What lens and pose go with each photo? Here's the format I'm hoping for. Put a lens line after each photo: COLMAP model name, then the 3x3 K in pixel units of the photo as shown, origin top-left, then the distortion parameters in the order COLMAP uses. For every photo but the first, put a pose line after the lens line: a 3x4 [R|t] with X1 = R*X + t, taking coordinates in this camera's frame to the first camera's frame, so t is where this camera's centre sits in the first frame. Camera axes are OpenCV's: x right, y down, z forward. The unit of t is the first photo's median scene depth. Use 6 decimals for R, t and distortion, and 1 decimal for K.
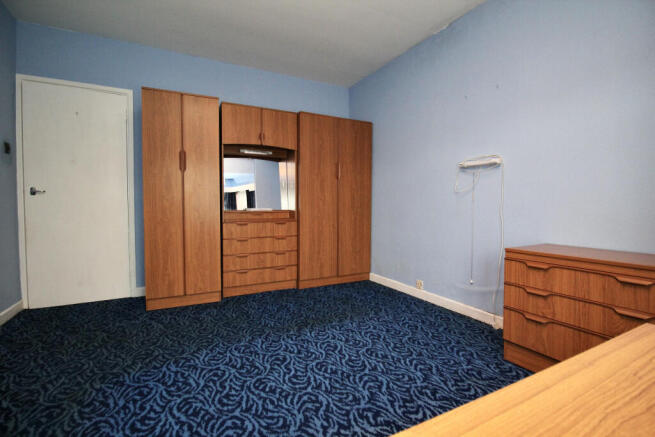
lens RADIAL K [[300.5, 0, 330.6], [0, 300.5, 216.5], [0, 0, 1]] dist [-0.026771, -0.001943]
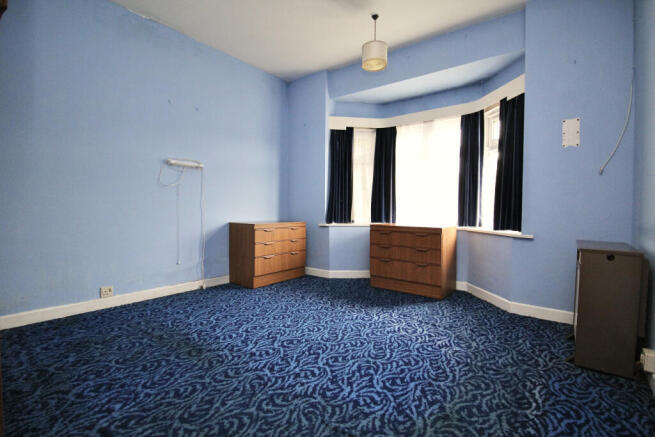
lens RADIAL K [[300.5, 0, 330.0], [0, 300.5, 217.4], [0, 0, 1]] dist [-0.026771, -0.001943]
pose [[-0.389060, -0.043281, 0.920195, -1.387550], [0.022890, 0.998133, 0.056625, -0.021970], [-0.920928, 0.043094, -0.387343, 1.480360]]
